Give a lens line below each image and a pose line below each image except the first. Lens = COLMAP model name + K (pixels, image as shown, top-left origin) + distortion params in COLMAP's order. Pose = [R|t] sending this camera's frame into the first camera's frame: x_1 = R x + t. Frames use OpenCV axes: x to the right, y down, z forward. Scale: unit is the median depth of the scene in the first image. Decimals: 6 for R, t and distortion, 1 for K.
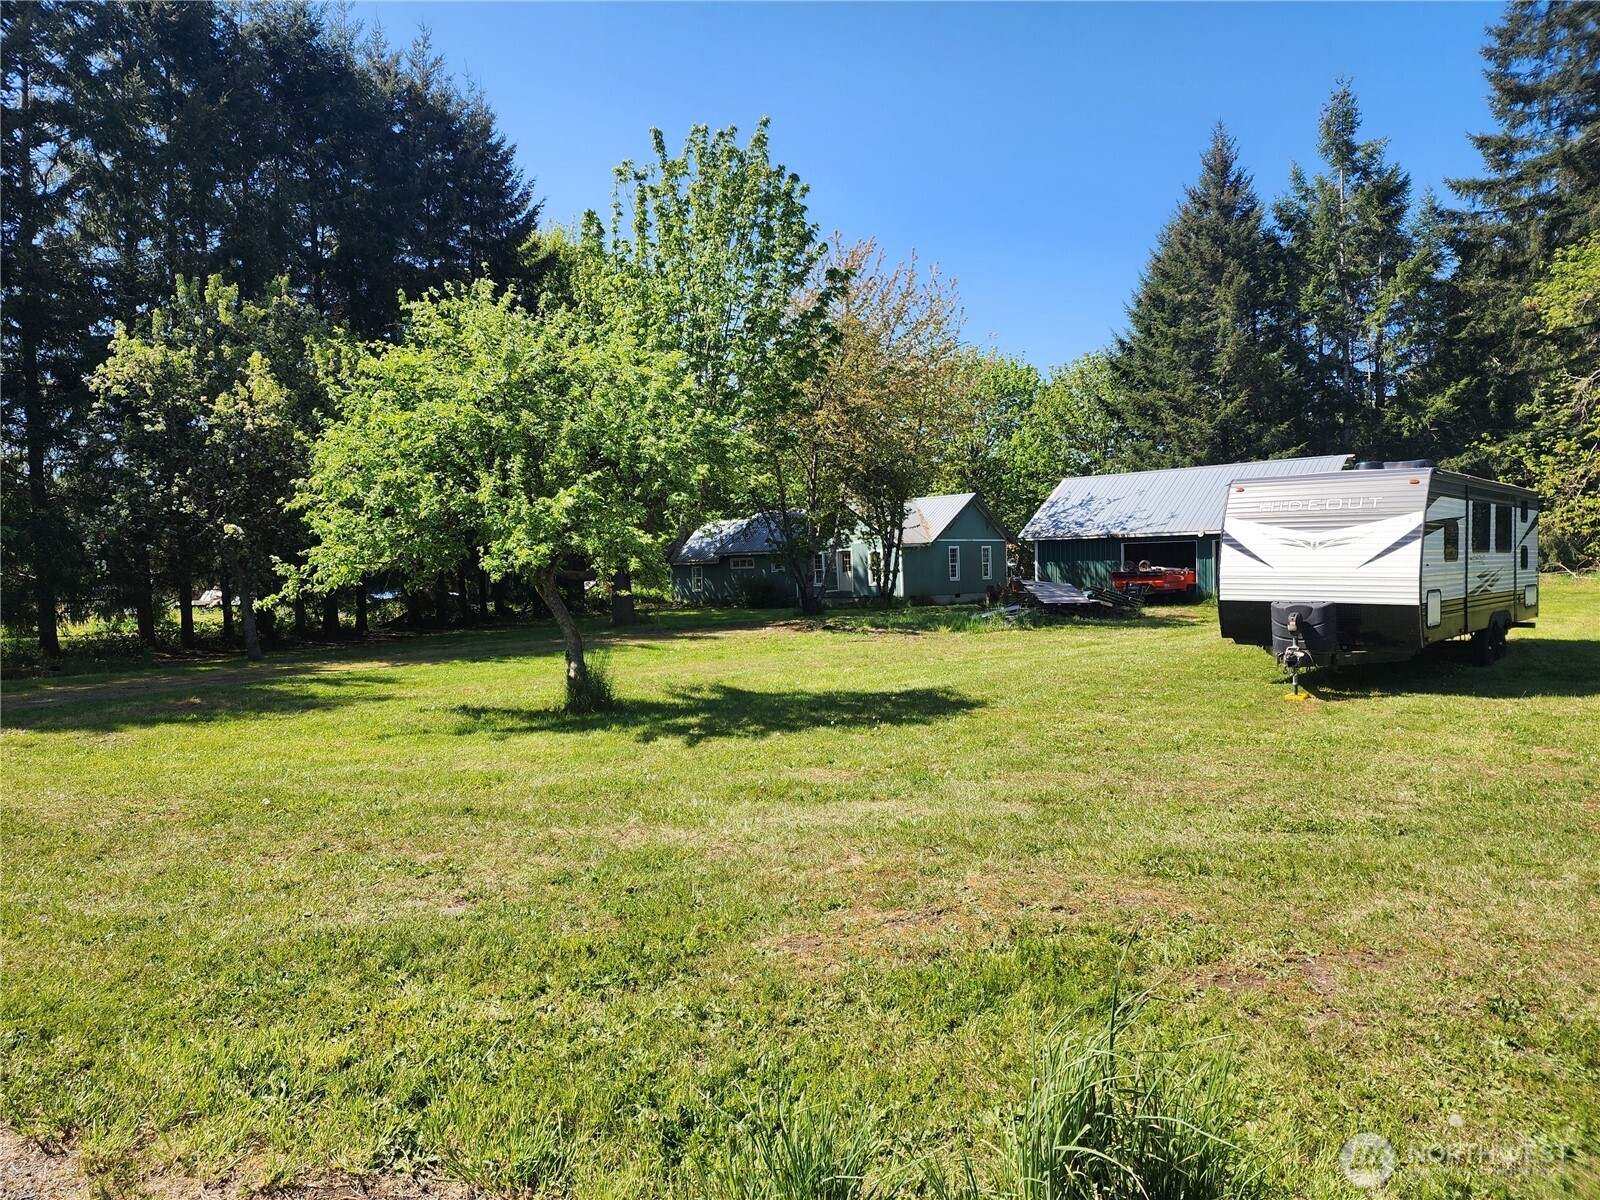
lens RADIAL K [[1060.6, 0, 800.0], [0, 1060.6, 600.0], [0, 0, 1]] dist [0.142369, -0.166001]
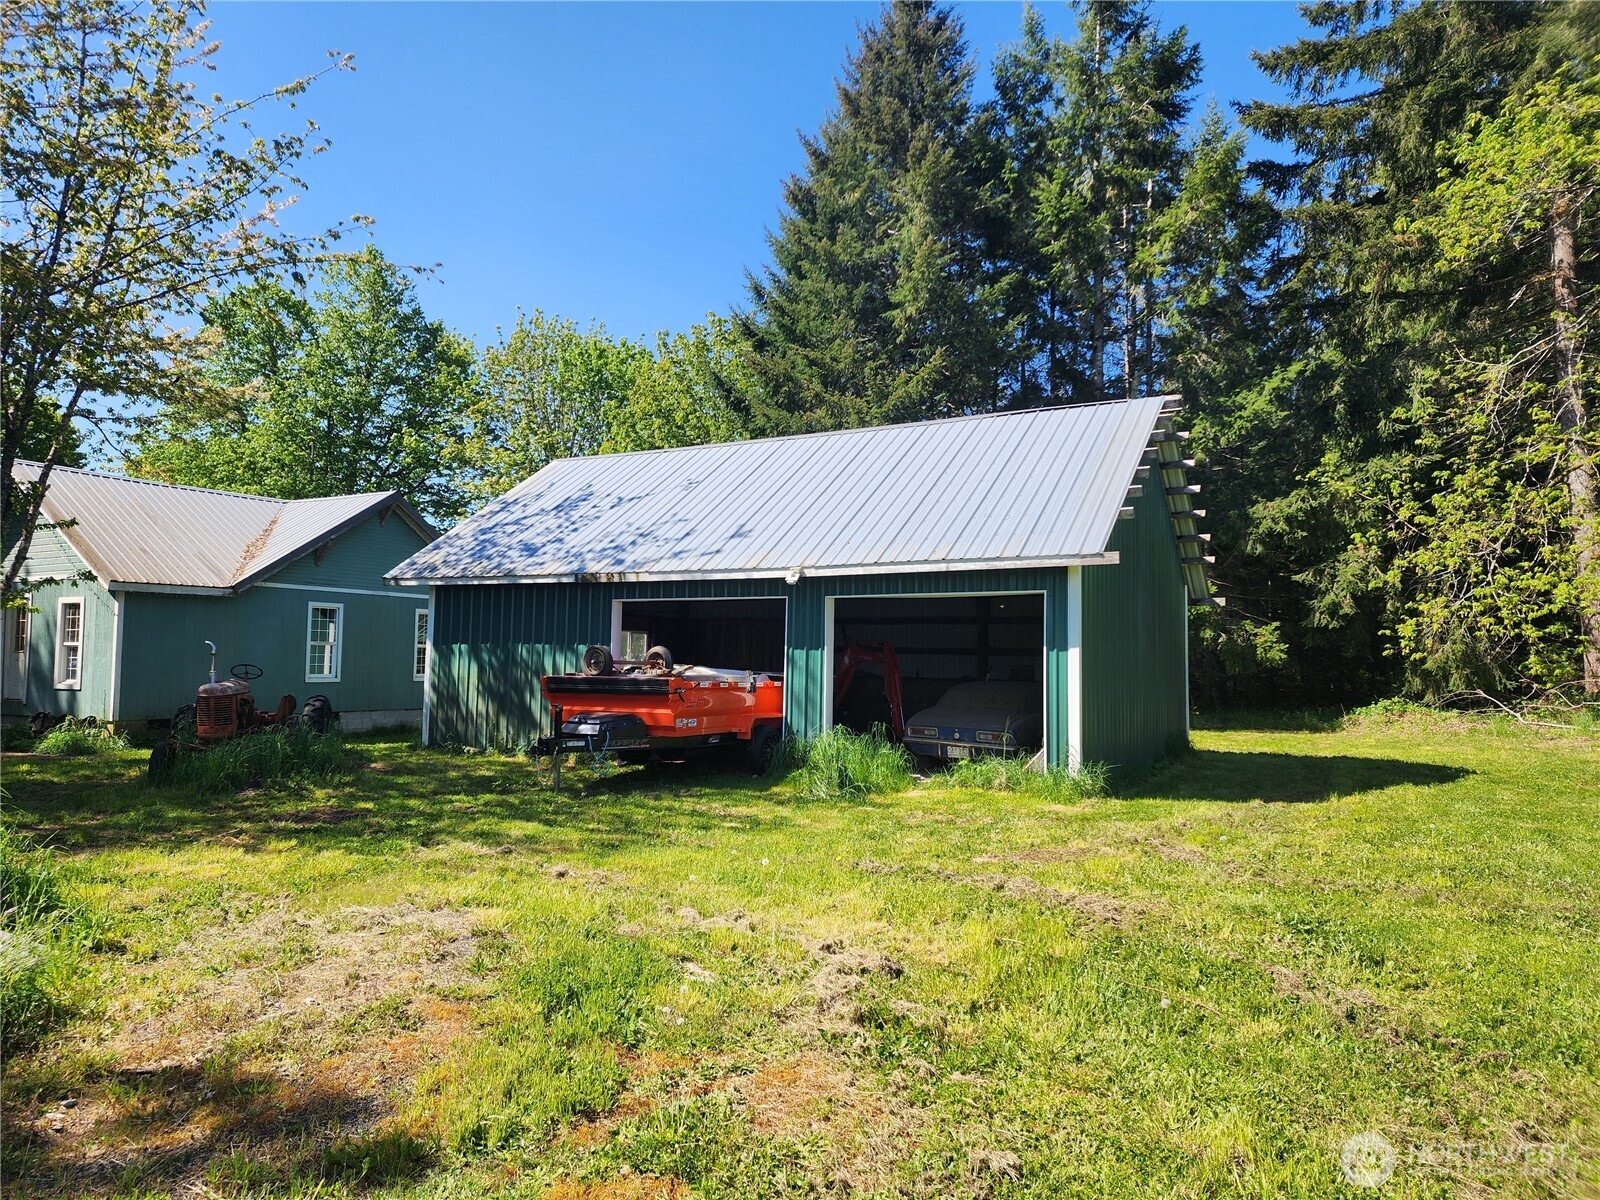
lens RADIAL K [[1060.6, 0, 800.0], [0, 1060.6, 600.0], [0, 0, 1]] dist [0.142369, -0.166001]
pose [[0.971142, 0.051119, 0.232959, 0.239176], [-0.030100, 0.995220, -0.092904, -0.017961], [-0.236595, 0.083211, 0.968039, 0.544582]]
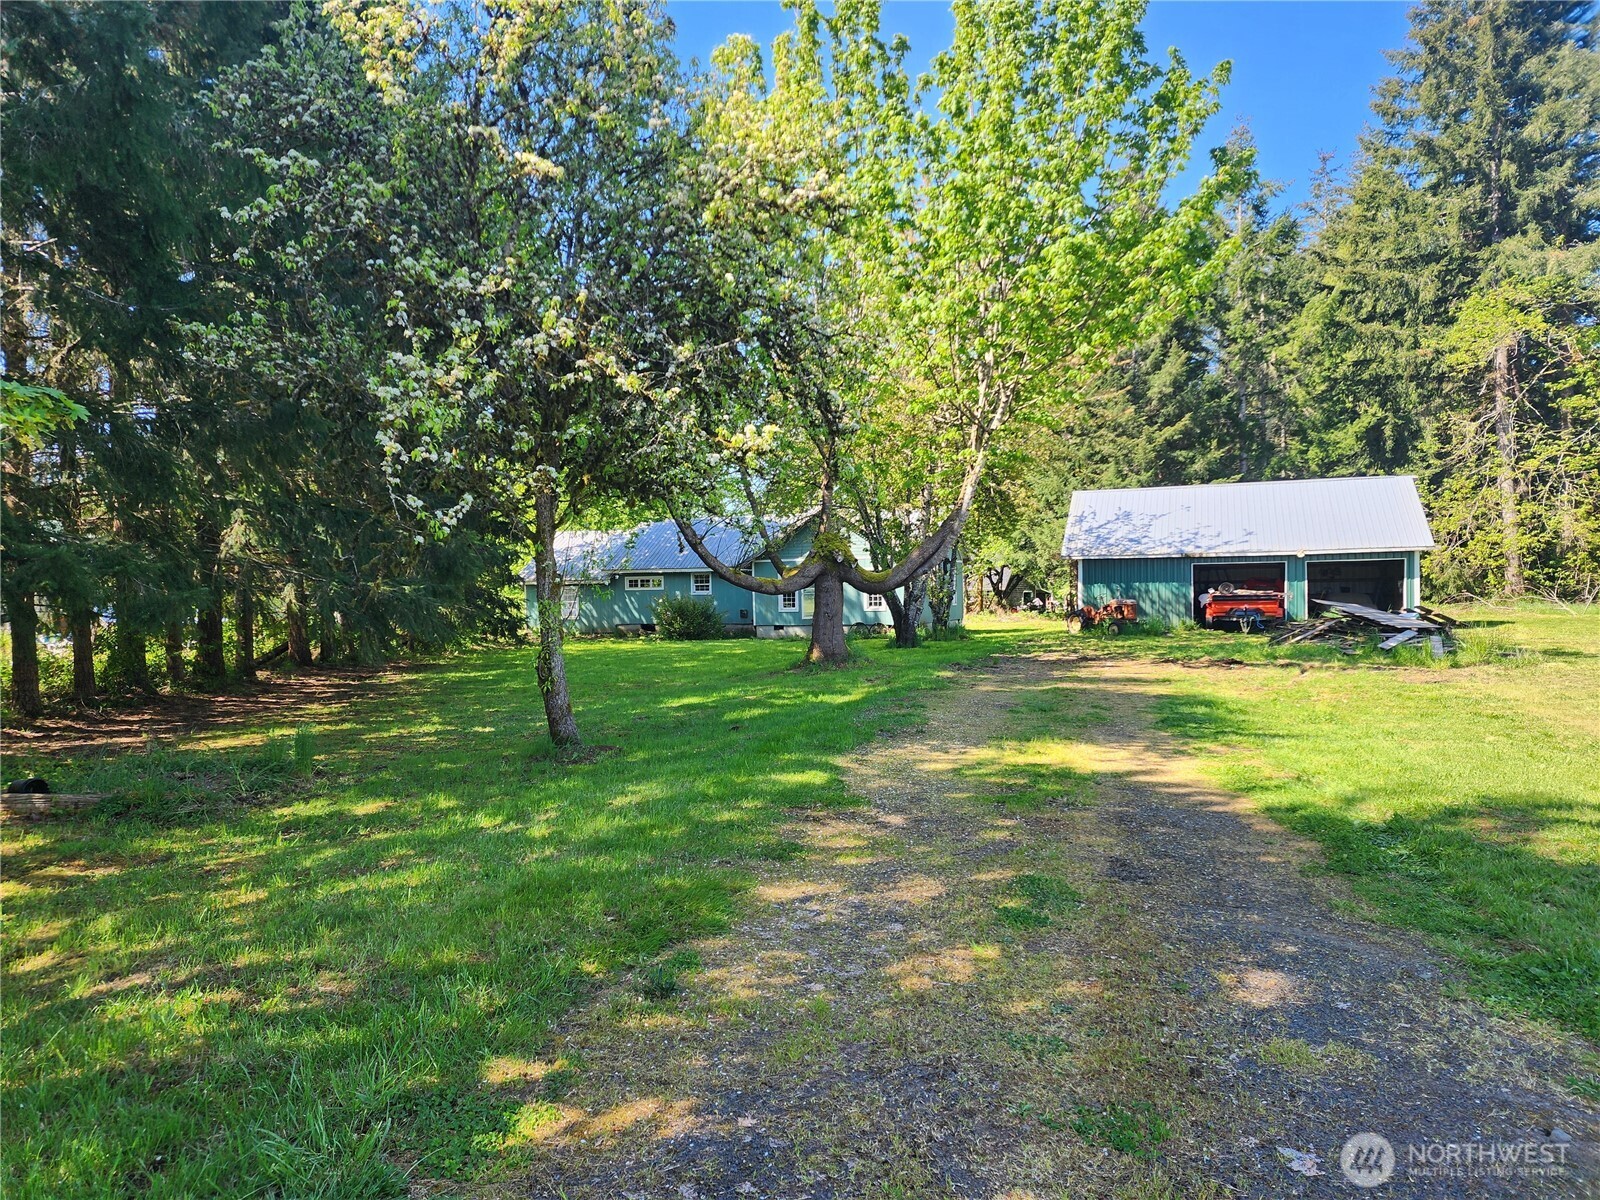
lens RADIAL K [[1060.6, 0, 800.0], [0, 1060.6, 600.0], [0, 0, 1]] dist [0.142369, -0.166001]
pose [[0.931246, 0.009504, 0.364267, -0.291166], [0.001822, 0.999526, -0.030736, 0.004461], [-0.364387, 0.029286, 0.930787, 0.241413]]
